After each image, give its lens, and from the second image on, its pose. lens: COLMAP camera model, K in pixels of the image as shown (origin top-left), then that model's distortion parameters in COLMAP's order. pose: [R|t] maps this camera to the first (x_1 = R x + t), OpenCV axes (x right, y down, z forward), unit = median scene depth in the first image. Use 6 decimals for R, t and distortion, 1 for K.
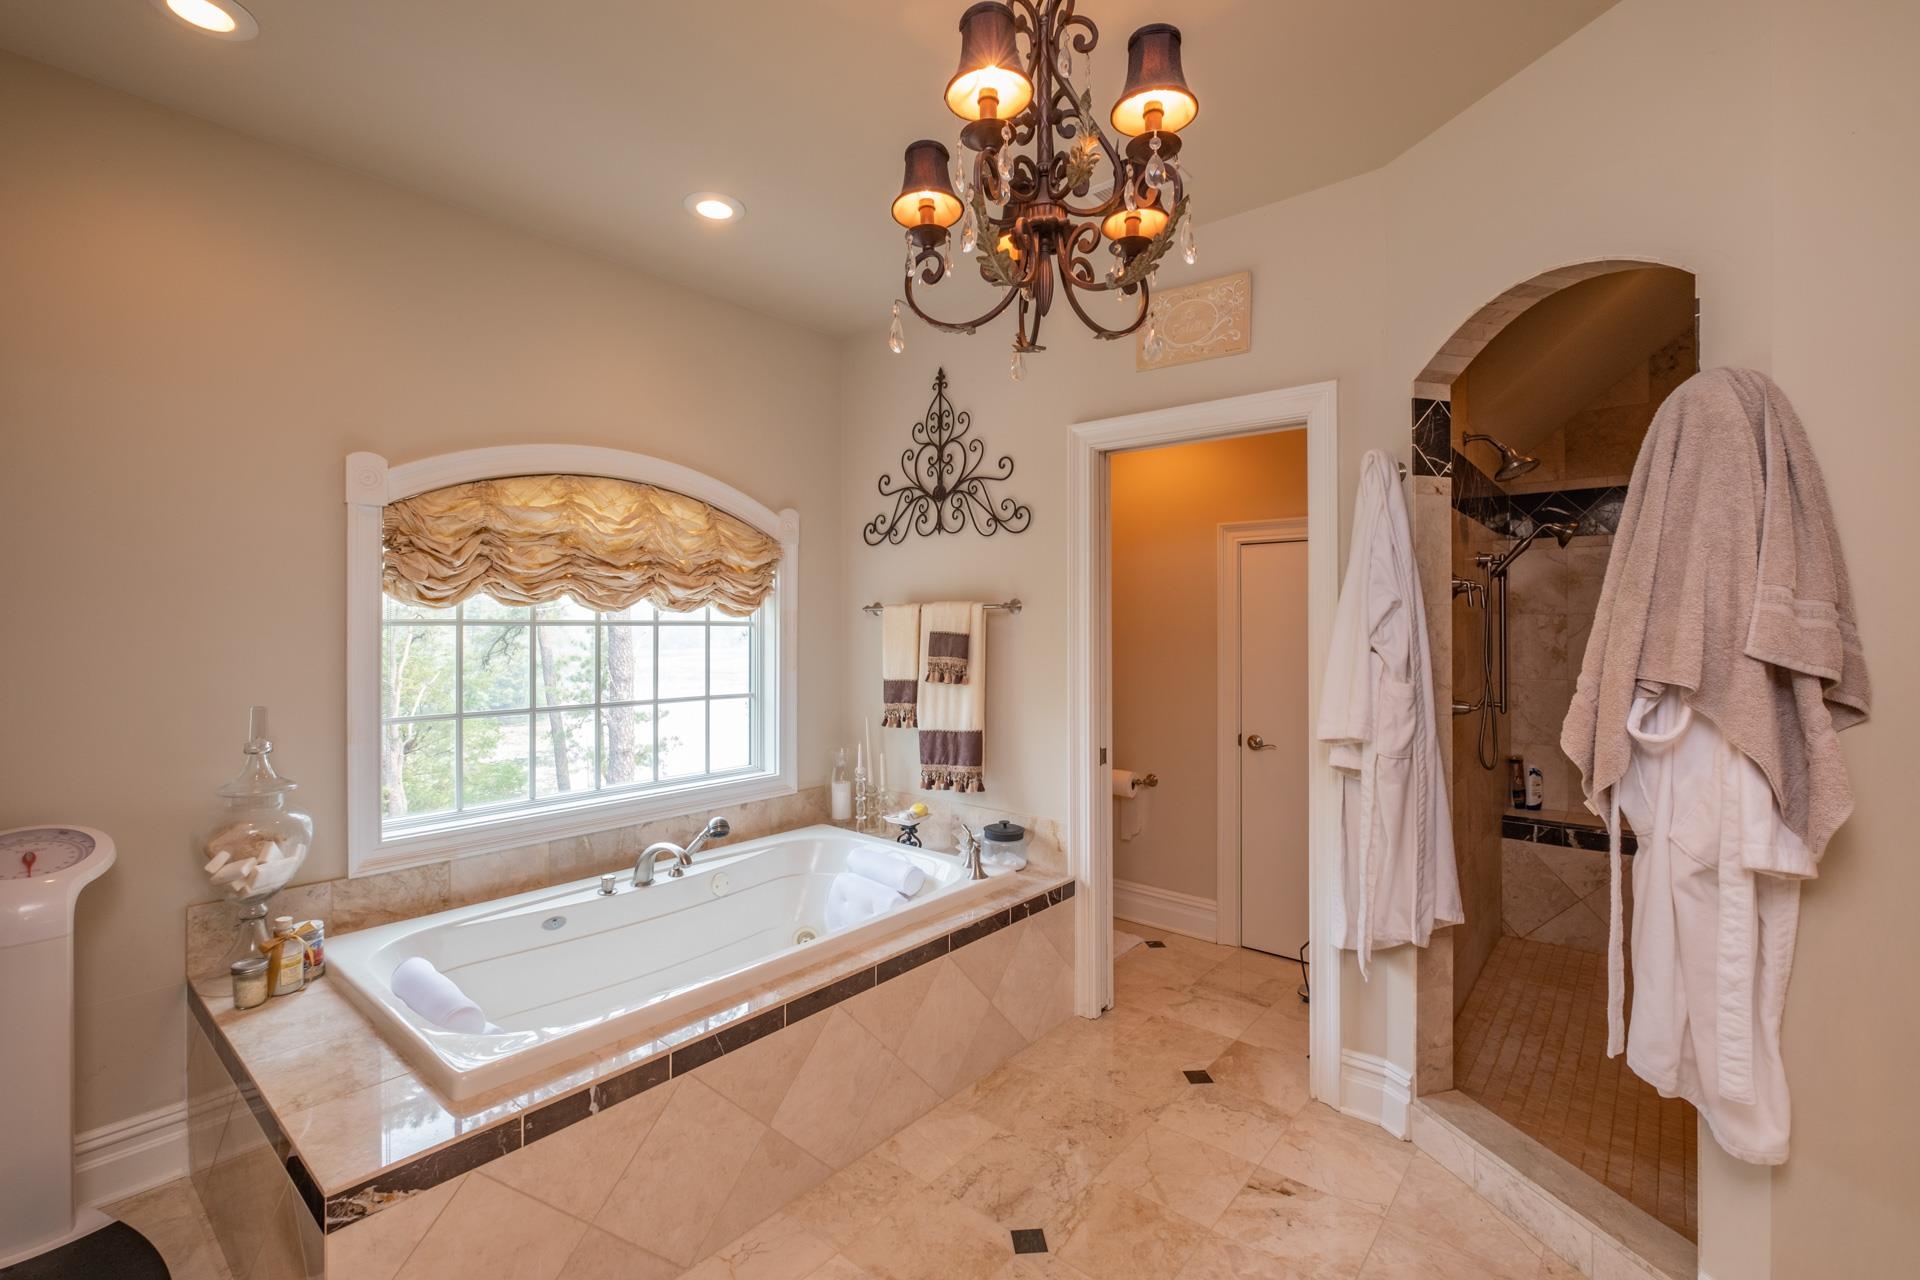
lens RADIAL K [[843.4, 0, 968.3], [0, 843.4, 623.7], [0, 0, 1]] dist [-0.003708, -0.001059]
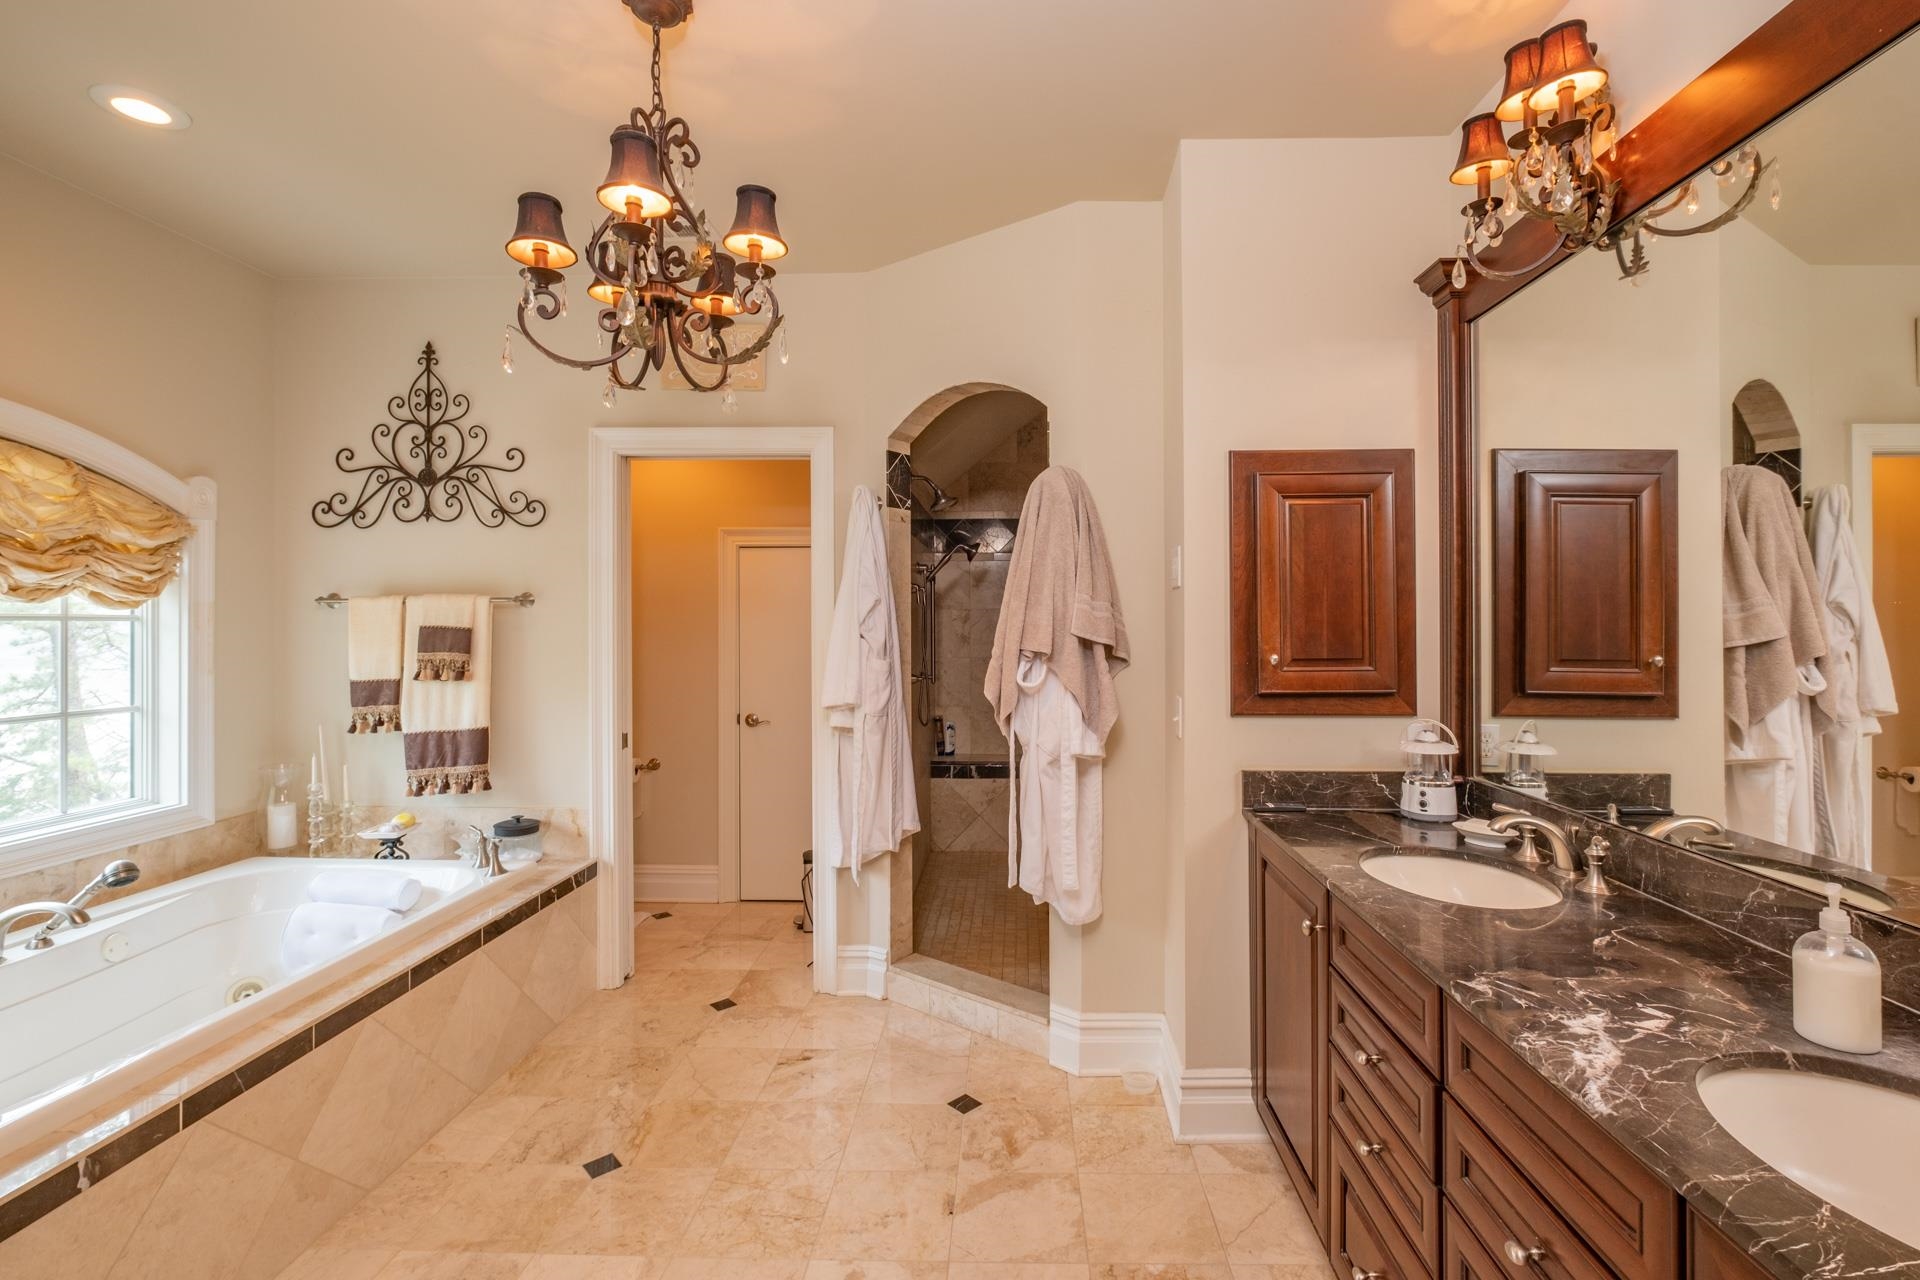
lens RADIAL K [[843.4, 0, 998.2], [0, 843.4, 615.1], [0, 0, 1]] dist [-0.003708, -0.001059]
pose [[0.784452, -0.000361, 0.620189, -0.169606], [0.001686, 0.999997, -0.001549, 0.000178], [-0.620187, 0.002261, 0.784451, -0.171140]]
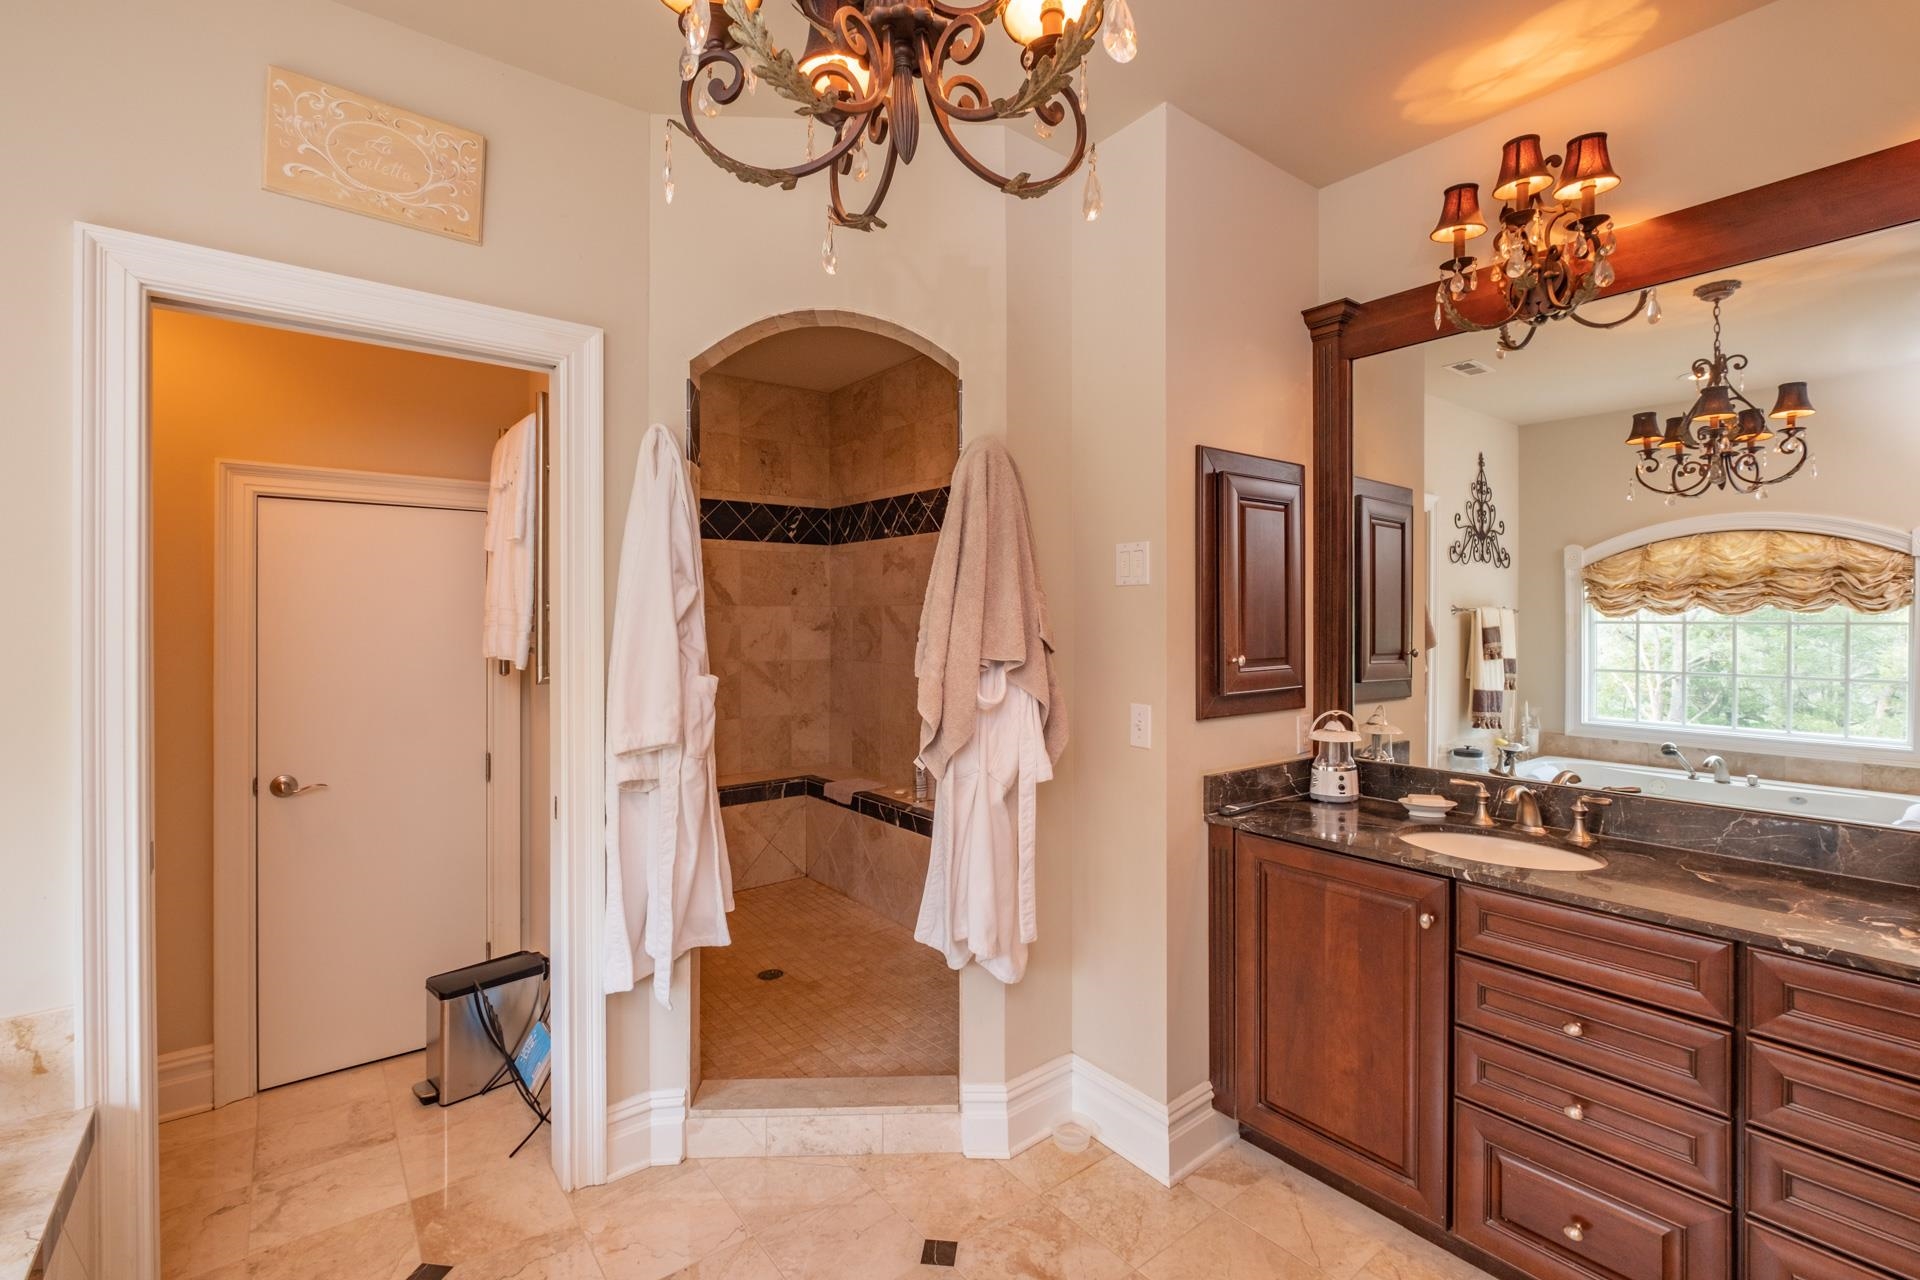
lens RADIAL K [[843.4, 0, 957.2], [0, 843.4, 619.9], [0, 0, 1]] dist [-0.003708, -0.001059]
pose [[0.219825, -0.000265, 0.975539, -0.327333], [-0.002762, 0.999996, 0.000894, 0.003567], [-0.975536, -0.002891, 0.219823, 0.479218]]
